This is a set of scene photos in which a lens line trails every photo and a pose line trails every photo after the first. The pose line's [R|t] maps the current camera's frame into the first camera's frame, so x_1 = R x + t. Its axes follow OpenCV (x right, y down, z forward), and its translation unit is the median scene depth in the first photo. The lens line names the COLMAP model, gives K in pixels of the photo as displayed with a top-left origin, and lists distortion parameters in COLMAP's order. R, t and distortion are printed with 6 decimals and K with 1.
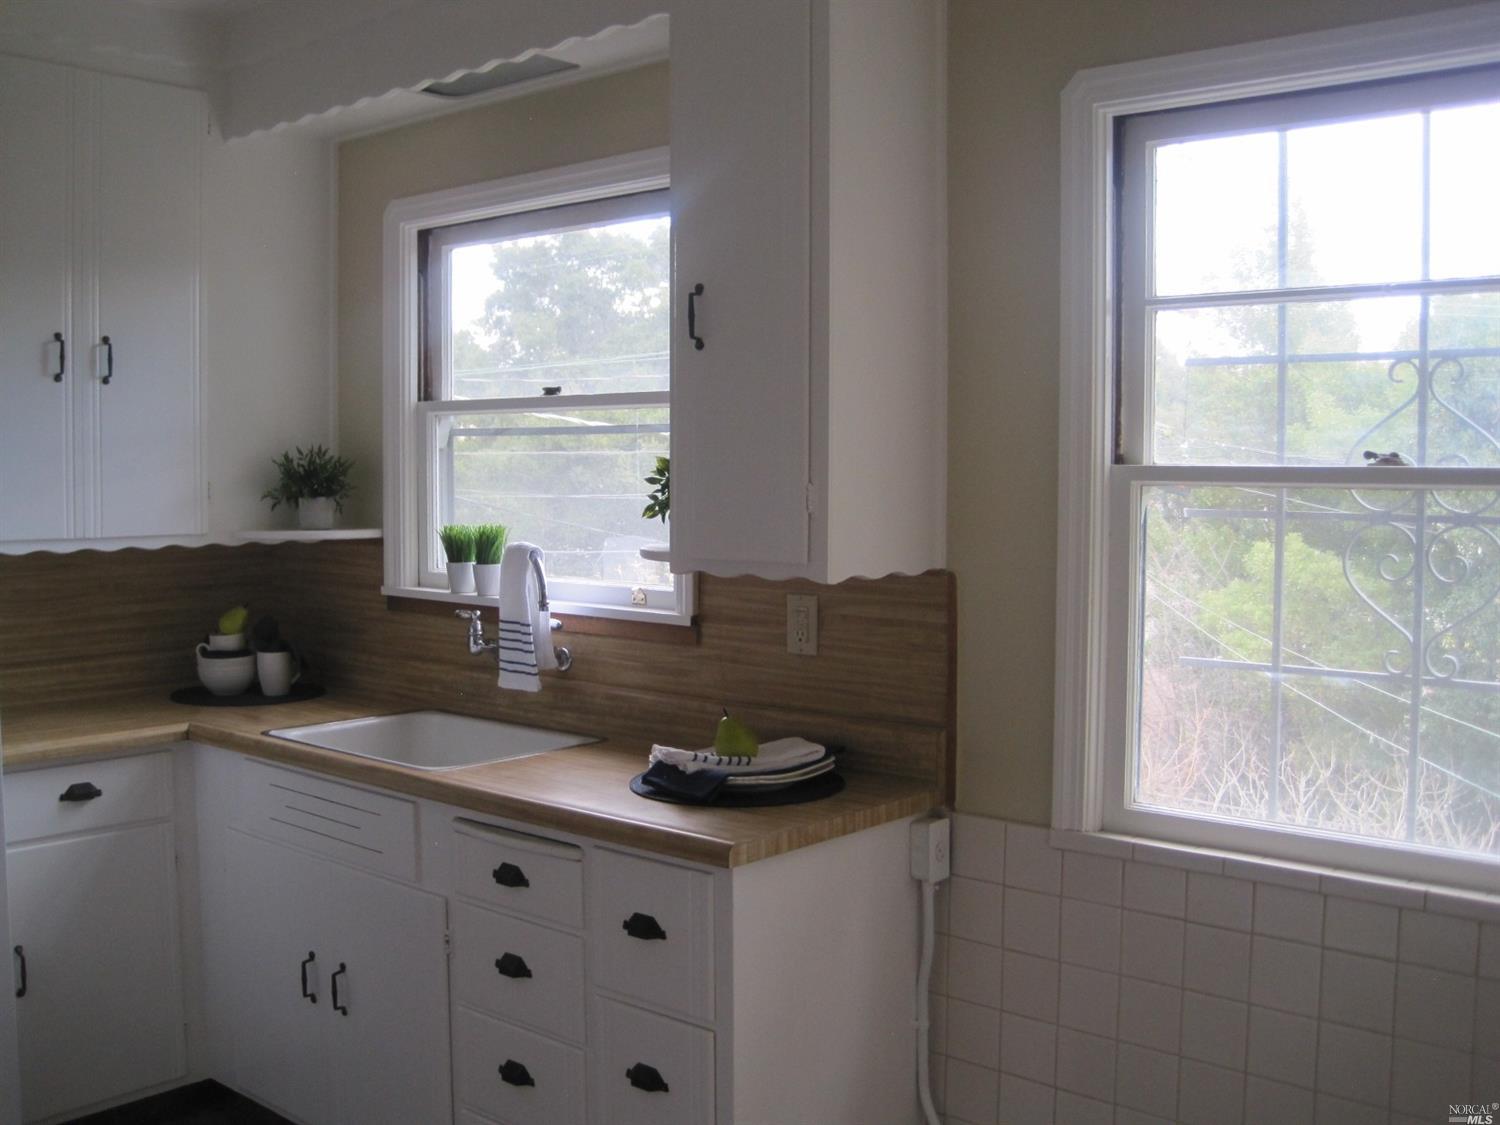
lens RADIAL K [[1562.8, 0, 750.0], [0, 1562.8, 562.5], [0, 0, 1]] dist [-0.167352, 0.143471]
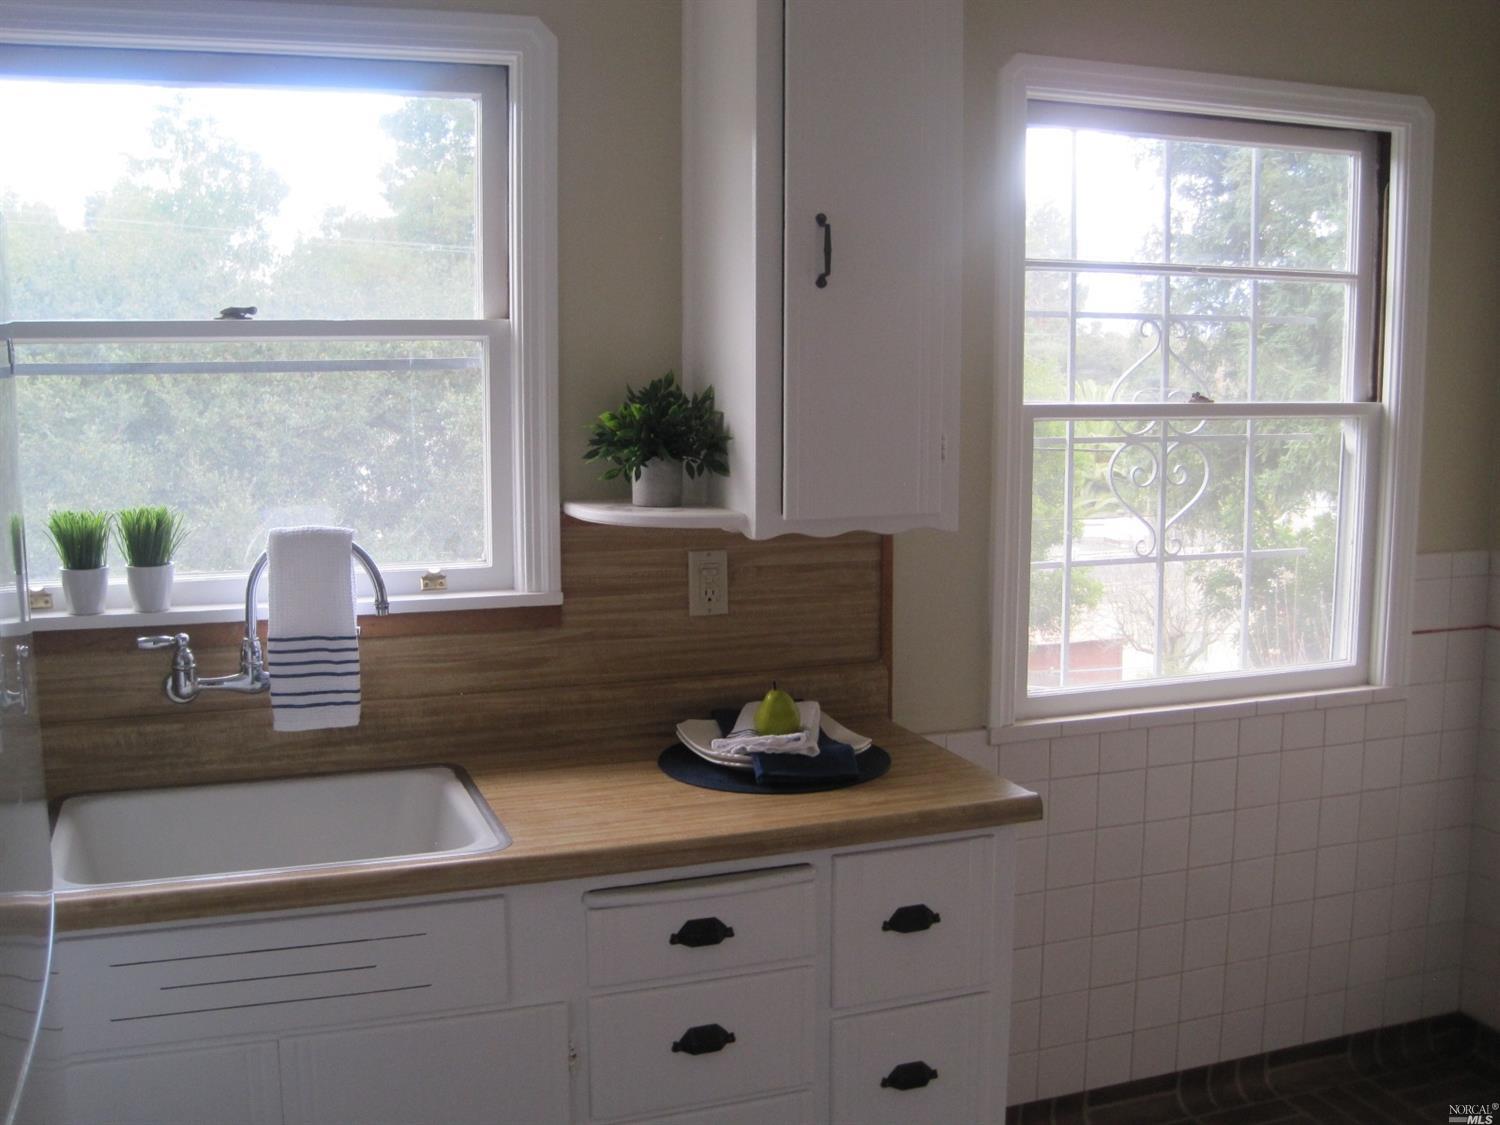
lens RADIAL K [[1527.5, 0, 747.8], [0, 1527.5, 555.5], [0, 0, 1]] dist [-0.190614, 0.146179]
pose [[0.476655, -0.110244, 0.872150, -0.730581], [0.058092, 0.993887, 0.093883, -0.058621], [-0.877169, 0.005915, 0.480145, 0.544348]]
